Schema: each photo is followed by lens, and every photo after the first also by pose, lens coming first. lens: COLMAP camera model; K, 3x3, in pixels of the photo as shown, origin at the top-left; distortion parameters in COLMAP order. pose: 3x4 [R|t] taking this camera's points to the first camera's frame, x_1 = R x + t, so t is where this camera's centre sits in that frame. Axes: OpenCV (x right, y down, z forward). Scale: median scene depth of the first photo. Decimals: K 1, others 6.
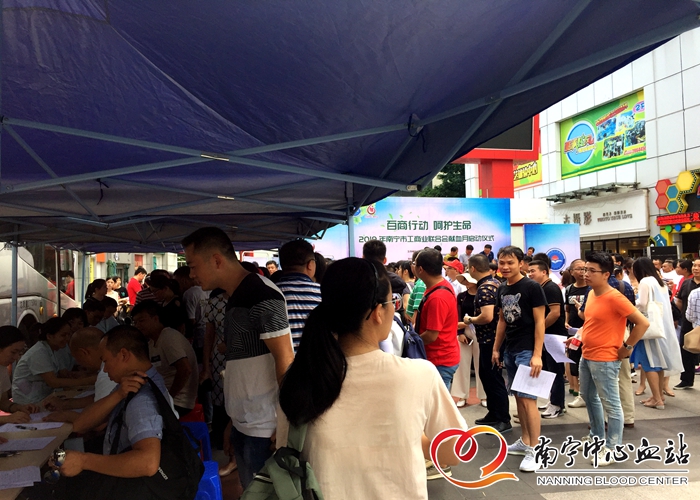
lens RADIAL K [[596.5, 0, 351.4], [0, 596.5, 251.3], [0, 0, 1]] dist [0.018623, -0.000051]
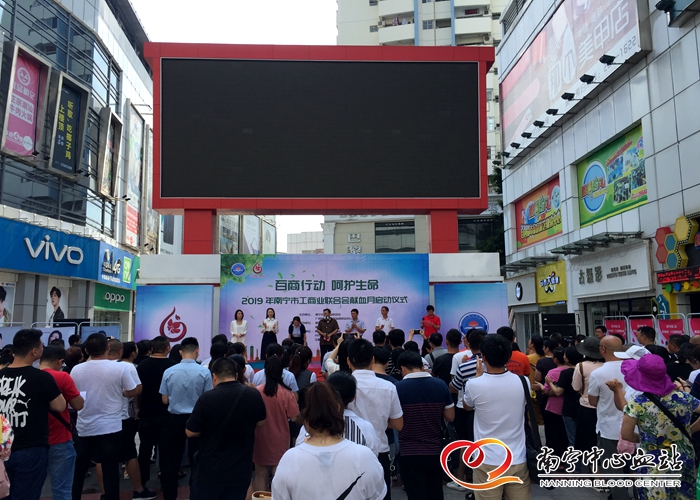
lens RADIAL K [[596.5, 0, 349.3], [0, 596.5, 248.9], [0, 0, 1]] dist [0.018623, -0.000051]
pose [[0.973346, -0.014923, -0.228854, 0.281843], [-0.006473, 0.995696, -0.092455, -0.011832], [0.229248, 0.091472, 0.969060, 0.110383]]
